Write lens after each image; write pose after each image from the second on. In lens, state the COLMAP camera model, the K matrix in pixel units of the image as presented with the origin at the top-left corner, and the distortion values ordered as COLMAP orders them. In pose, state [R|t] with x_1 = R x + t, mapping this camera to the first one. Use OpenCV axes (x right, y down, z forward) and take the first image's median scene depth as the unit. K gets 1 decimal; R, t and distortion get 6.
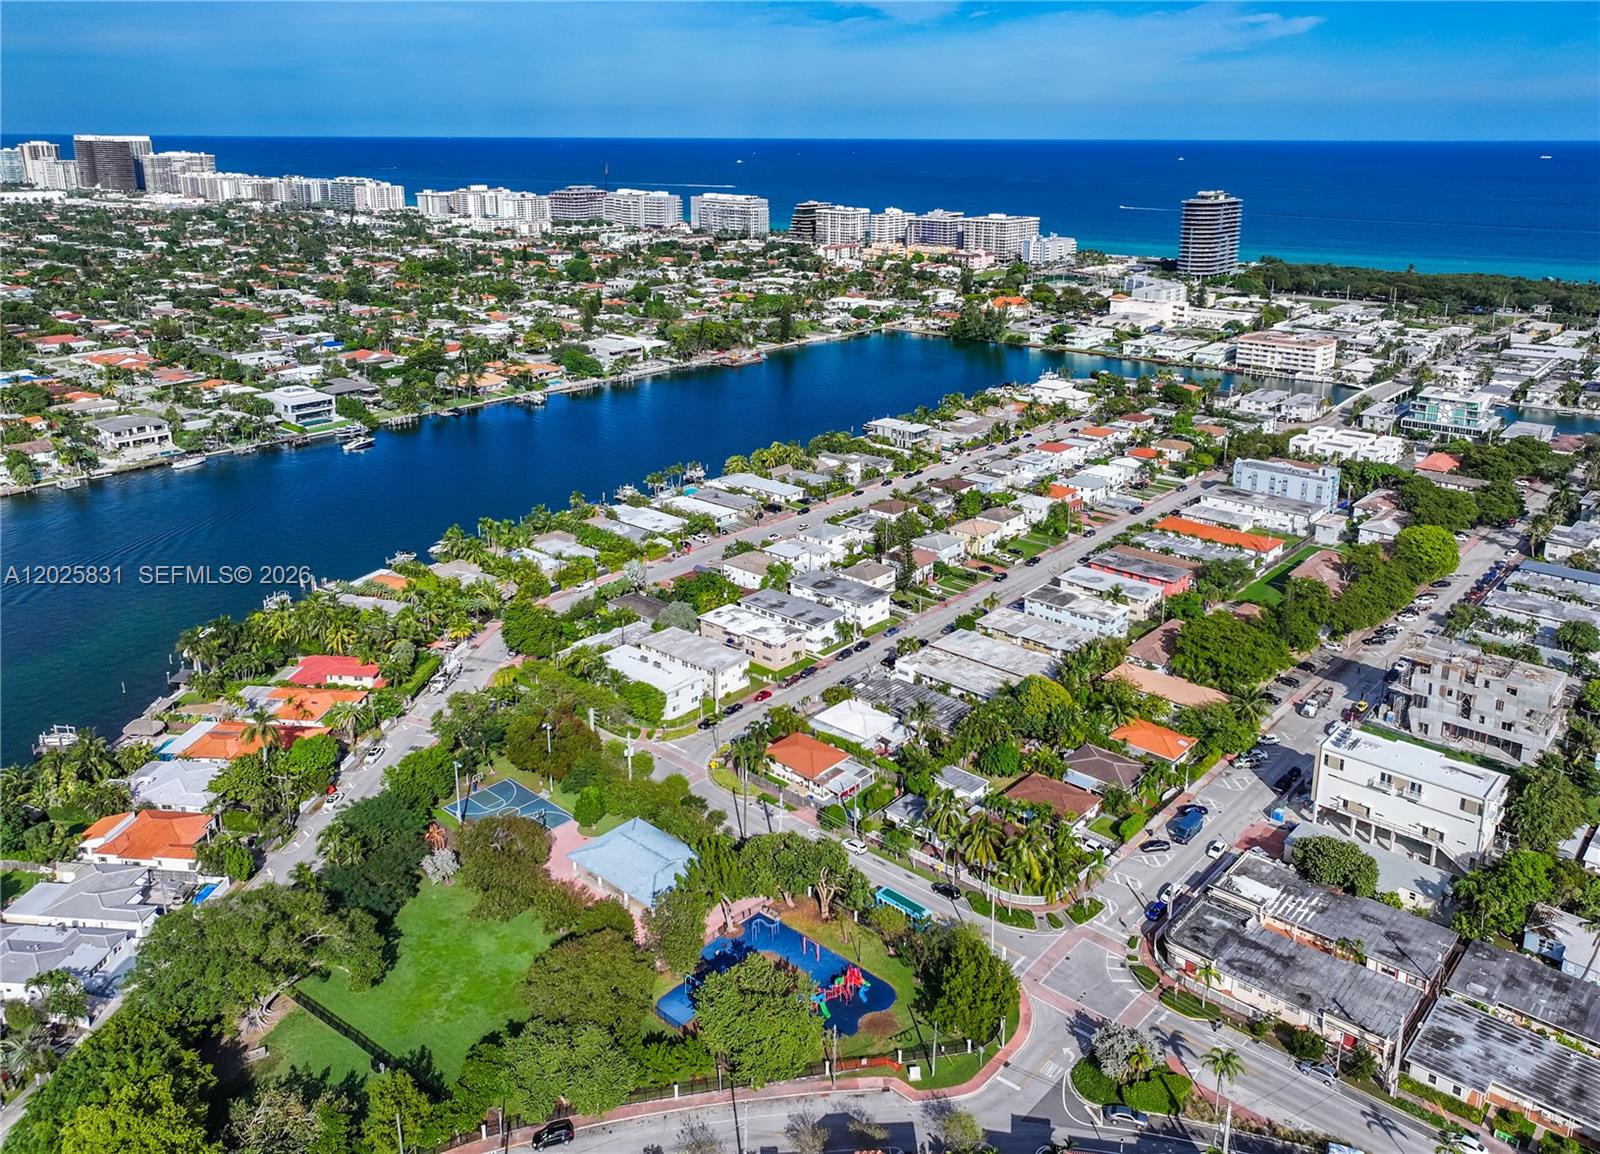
lens RADIAL K [[1097.3, 0, 800.0], [0, 1097.3, 577.0], [0, 0, 1]] dist [-0.001369, 0.002148]
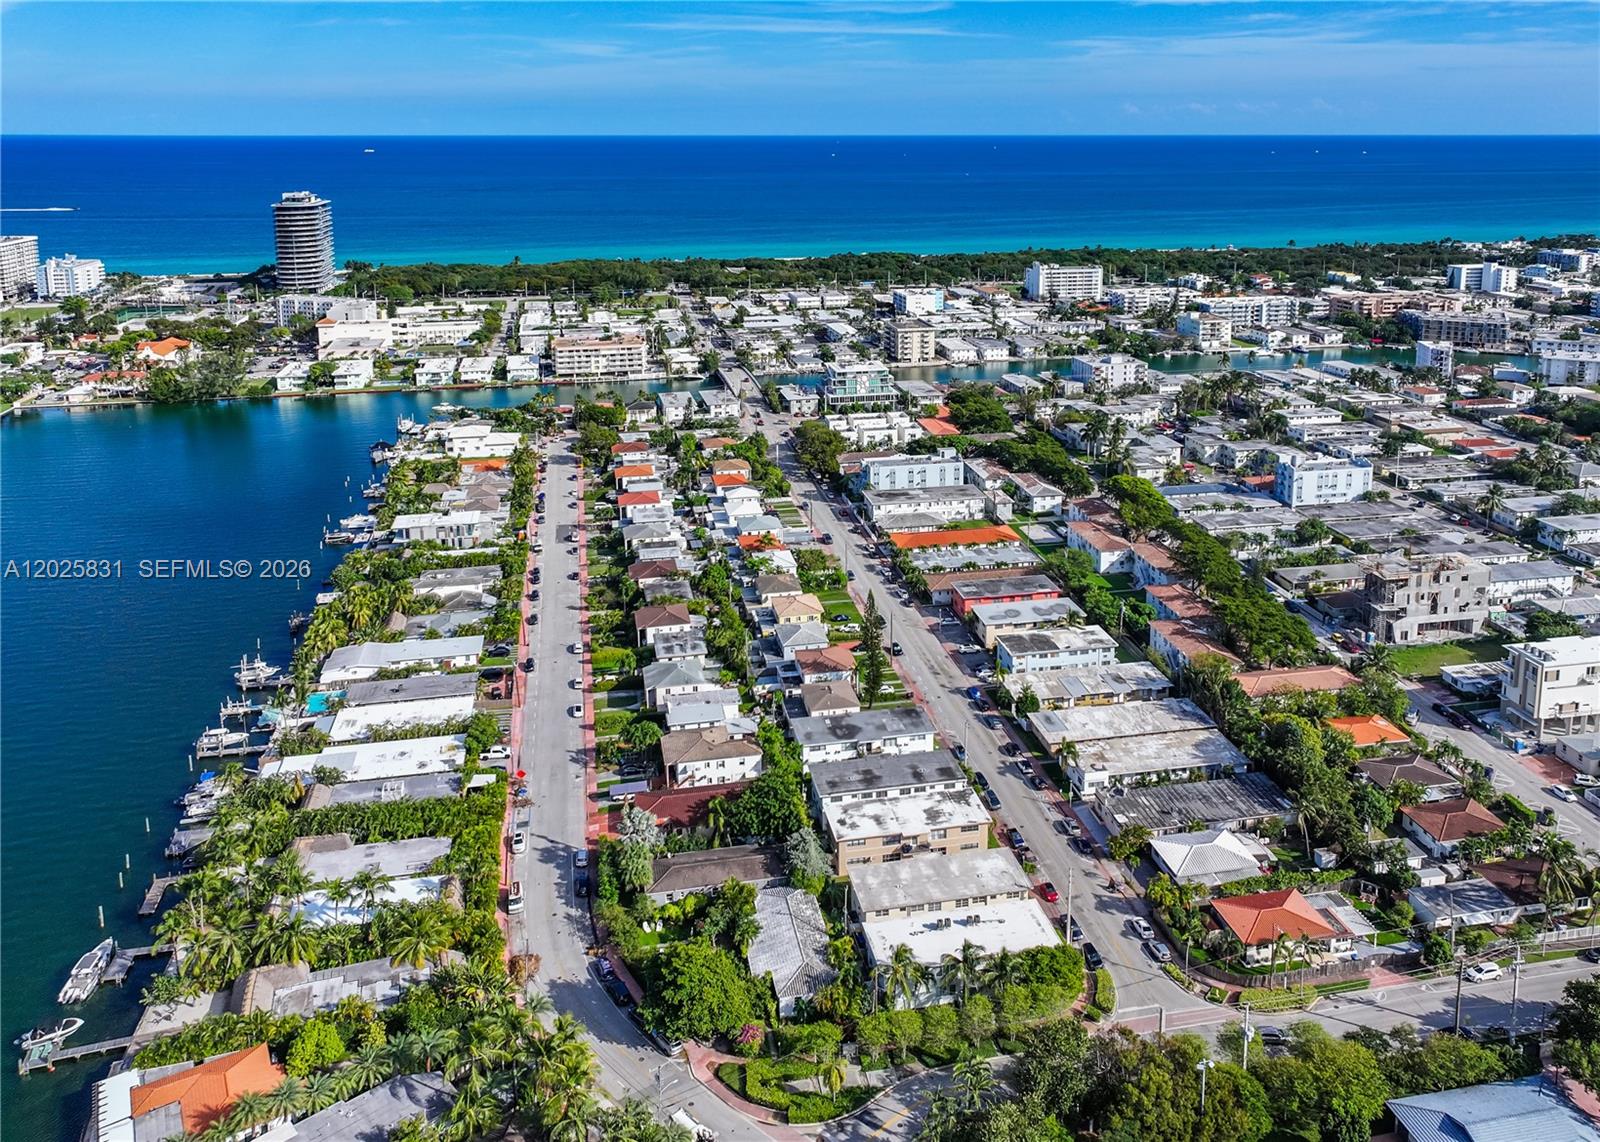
lens RADIAL K [[1191.9, 0, 800.0], [0, 1191.9, 571.0], [0, 0, 1]] dist [-0.002019, 0.005198]
pose [[0.613848, -0.273094, 0.740682, -0.377344], [0.294898, 0.949660, 0.105746, -0.127274], [-0.732274, 0.153513, 0.663482, 0.334116]]
